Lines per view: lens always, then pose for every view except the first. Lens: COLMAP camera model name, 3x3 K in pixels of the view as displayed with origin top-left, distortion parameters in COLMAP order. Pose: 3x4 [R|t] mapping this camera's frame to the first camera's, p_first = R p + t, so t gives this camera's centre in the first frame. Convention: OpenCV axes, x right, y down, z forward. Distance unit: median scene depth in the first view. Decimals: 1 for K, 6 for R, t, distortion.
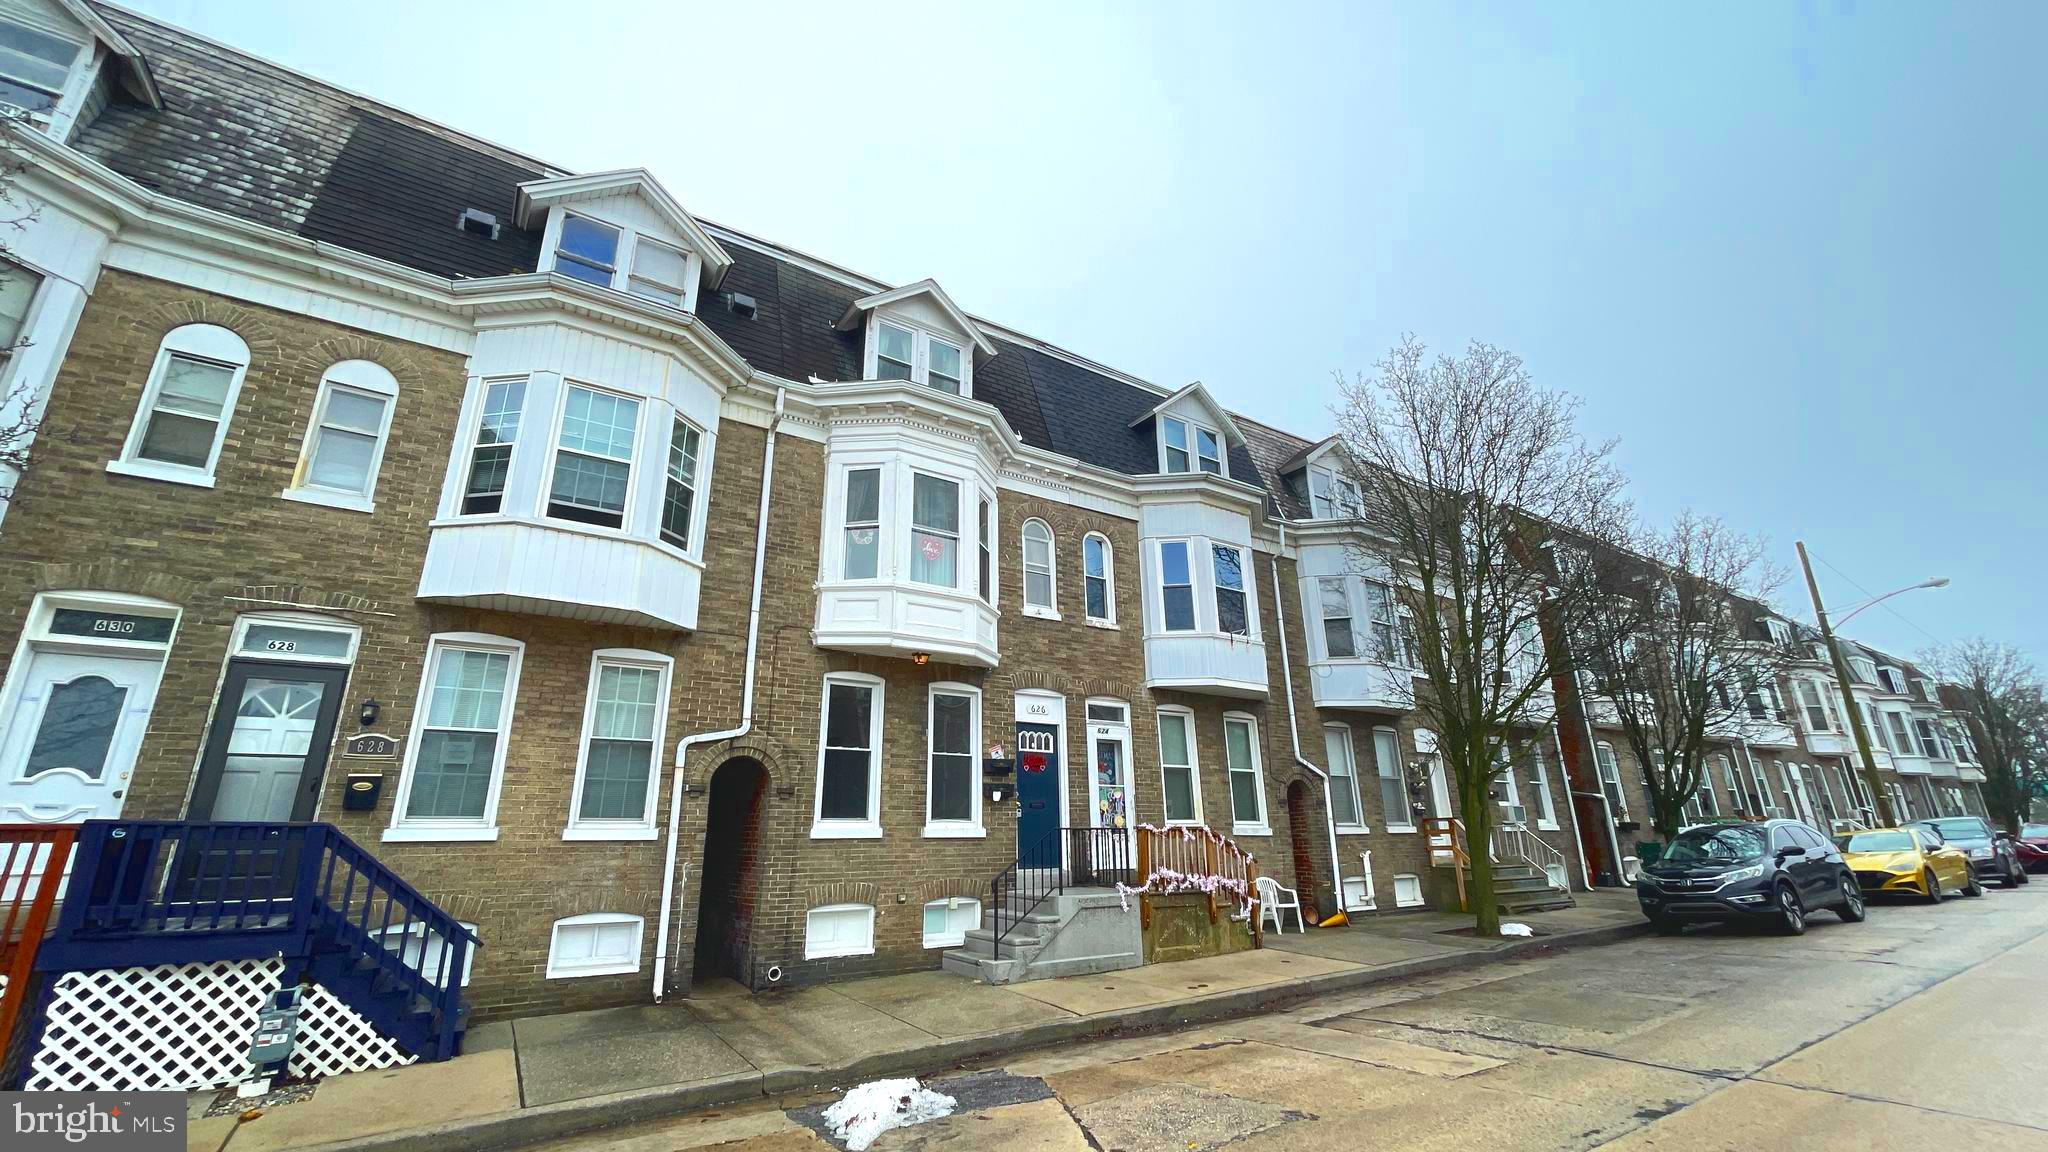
lens RADIAL K [[826.9, 0, 1021.0], [0, 826.9, 572.4], [0, 0, 1]] dist [-0.004377, 0.001657]
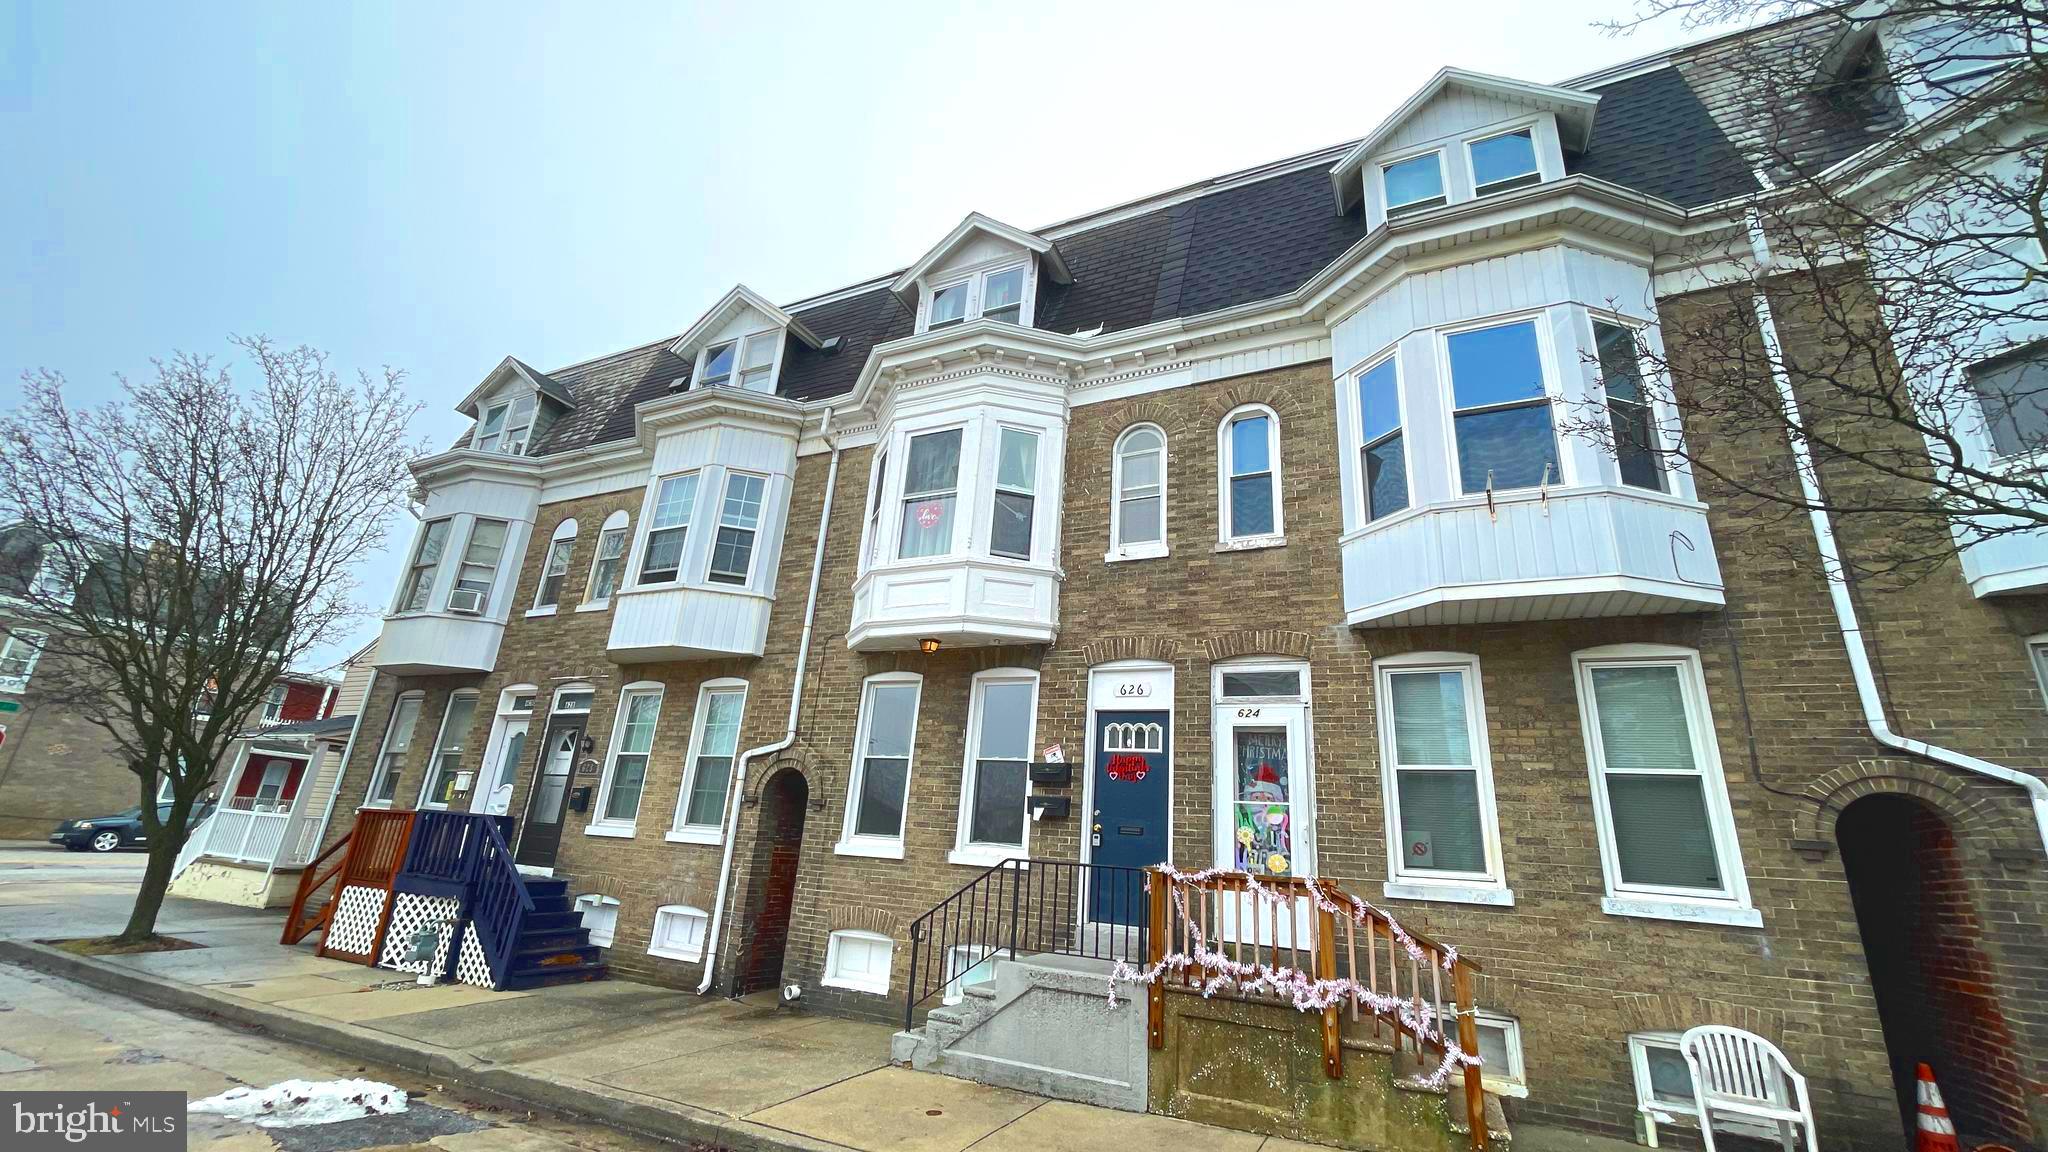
lens RADIAL K [[826.9, 0, 1016.0], [0, 826.9, 575.6], [0, 0, 1]] dist [-0.004377, 0.001657]
pose [[0.519236, -0.230399, -0.822988, 0.661148], [0.193874, 0.969625, -0.149132, 0.186395], [0.832350, -0.082122, 0.548133, 0.650437]]
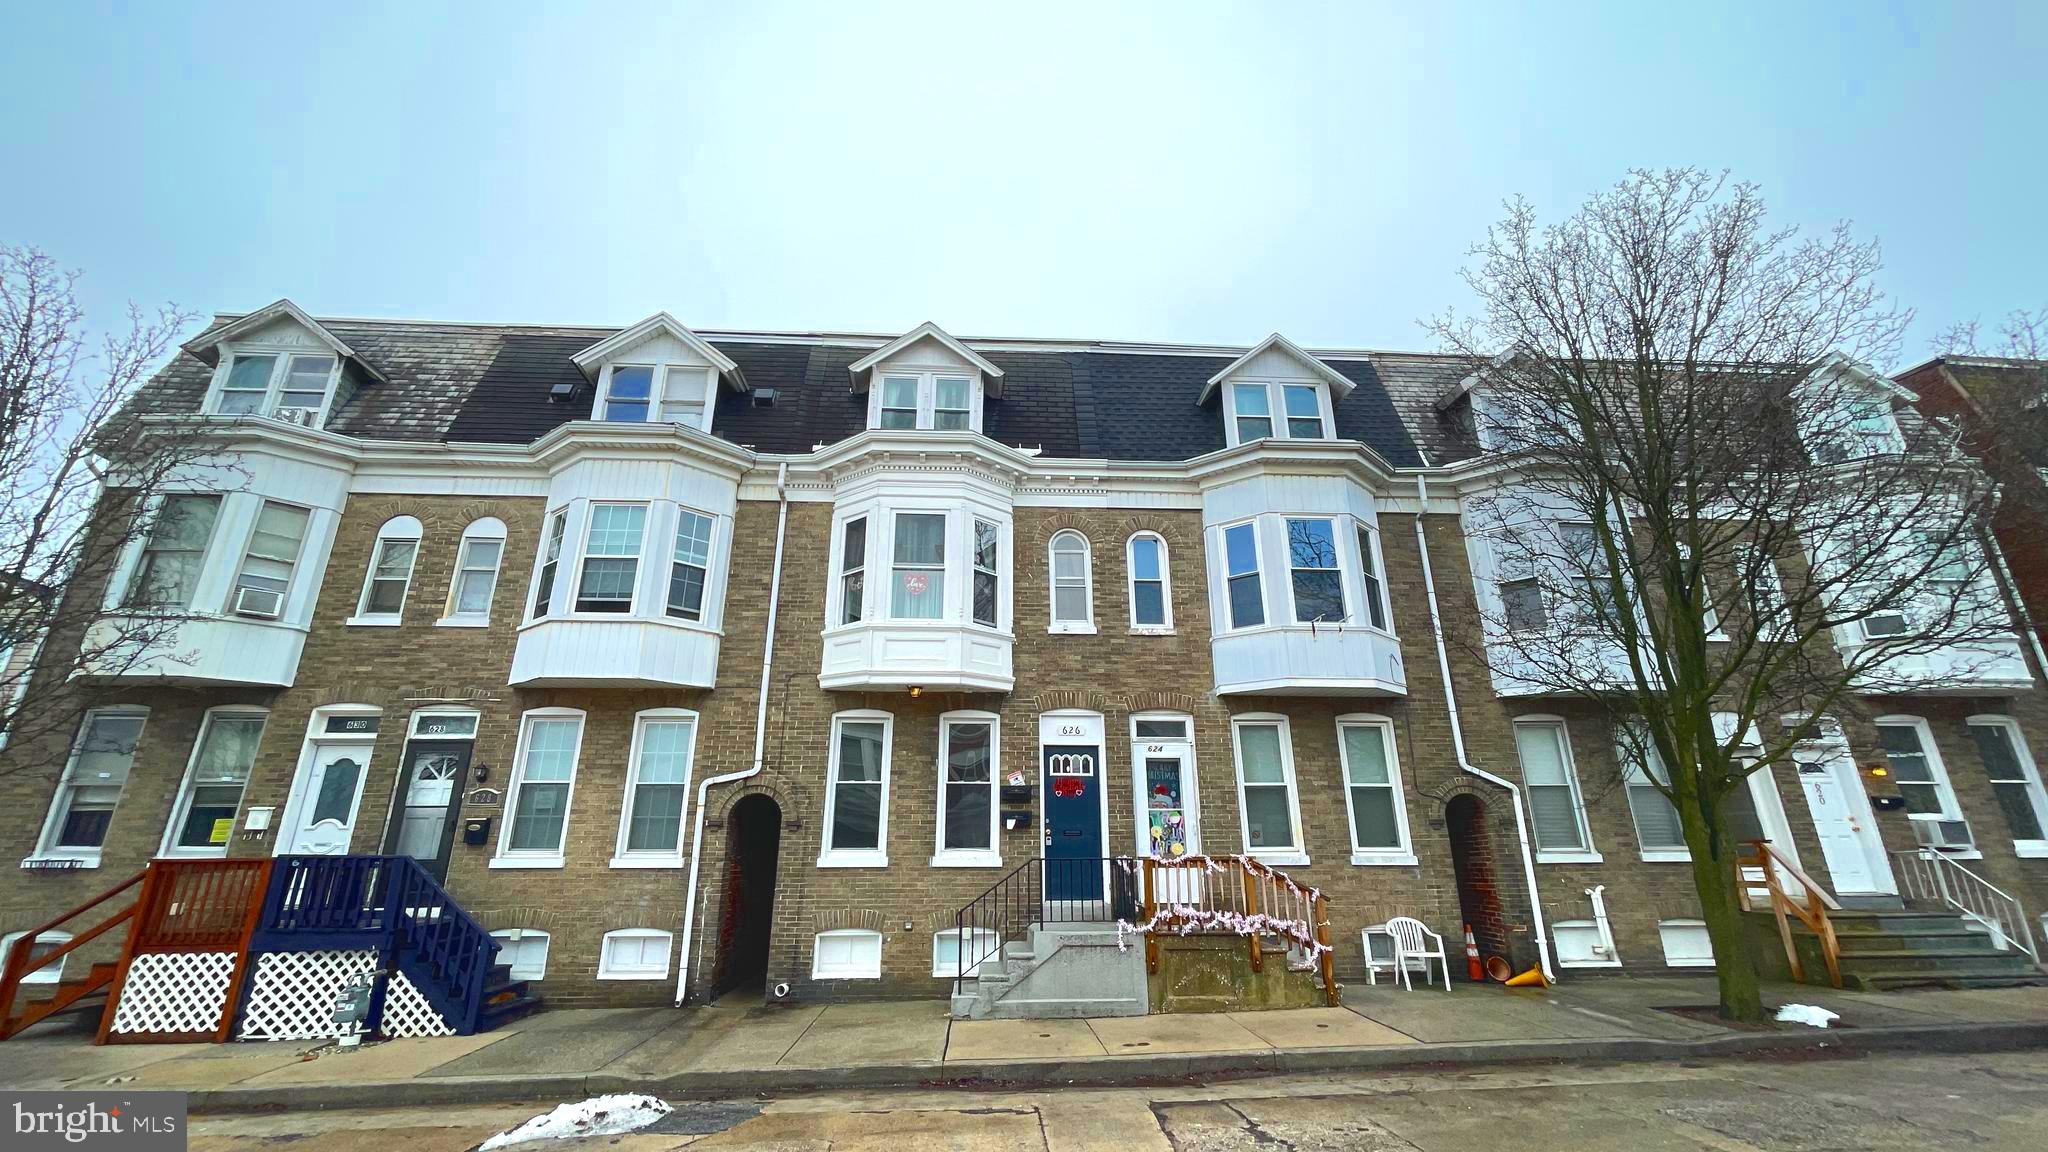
lens RADIAL K [[826.9, 0, 1019.7], [0, 826.9, 573.4], [0, 0, 1]] dist [-0.004377, 0.001657]
pose [[0.870719, -0.154094, -0.467015, 0.520691], [0.146553, 0.987799, -0.052691, 0.034107], [0.469436, -0.022564, 0.882678, 0.163305]]
